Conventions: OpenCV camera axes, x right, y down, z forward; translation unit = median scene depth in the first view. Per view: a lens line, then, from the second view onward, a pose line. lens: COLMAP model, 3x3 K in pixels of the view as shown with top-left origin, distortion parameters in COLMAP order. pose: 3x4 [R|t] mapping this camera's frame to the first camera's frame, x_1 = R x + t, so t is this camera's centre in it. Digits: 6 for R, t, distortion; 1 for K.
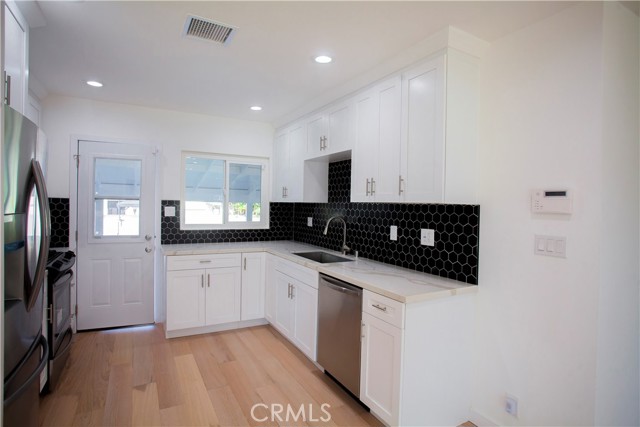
lens RADIAL K [[345.2, 0, 320.0], [0, 345.2, 213.5], [0, 0, 1]] dist [-0.000412, 0.000119]
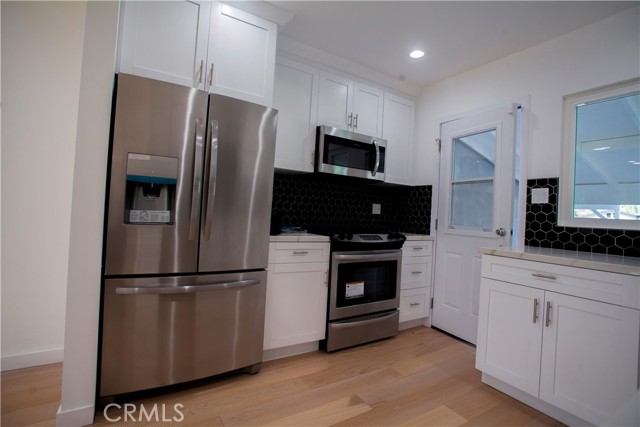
lens RADIAL K [[316.2, 0, 320.0], [0, 316.2, 213.5], [0, 0, 1]] dist [-0.051734, 0.029623]
pose [[0.049479, -0.022380, -0.998524, 0.125474], [-0.071323, 0.997117, -0.025883, 0.072223], [0.996225, 0.072498, 0.047741, 0.572215]]
